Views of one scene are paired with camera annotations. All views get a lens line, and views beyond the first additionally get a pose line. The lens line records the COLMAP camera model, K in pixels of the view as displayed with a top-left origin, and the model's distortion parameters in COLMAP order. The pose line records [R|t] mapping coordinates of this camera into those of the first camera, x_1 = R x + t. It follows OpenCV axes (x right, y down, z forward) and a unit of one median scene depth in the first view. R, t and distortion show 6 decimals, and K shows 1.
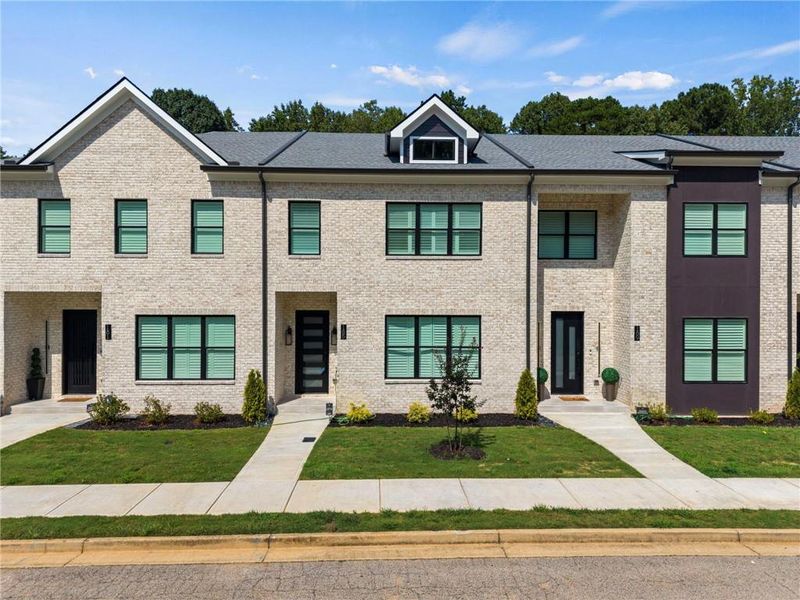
lens RADIAL K [[552.9, 0, 397.7], [0, 552.9, 296.7], [0, 0, 1]] dist [0.010229, -0.002825]
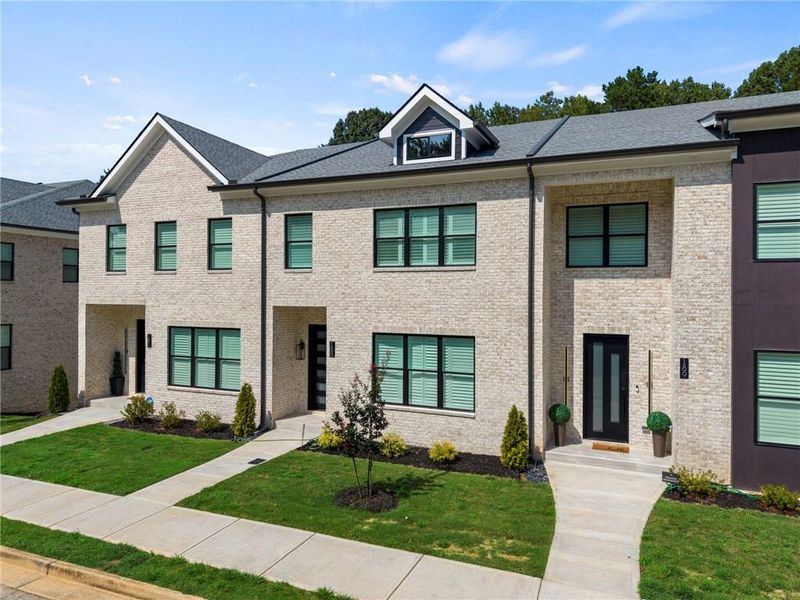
lens RADIAL K [[552.9, 0, 397.7], [0, 552.9, 296.7], [0, 0, 1]] dist [0.010229, -0.002825]
pose [[0.909548, 0.003151, -0.415588, 0.396824], [-0.005170, 0.999980, -0.003733, -0.023550], [0.415568, 0.005544, 0.909545, 0.184246]]
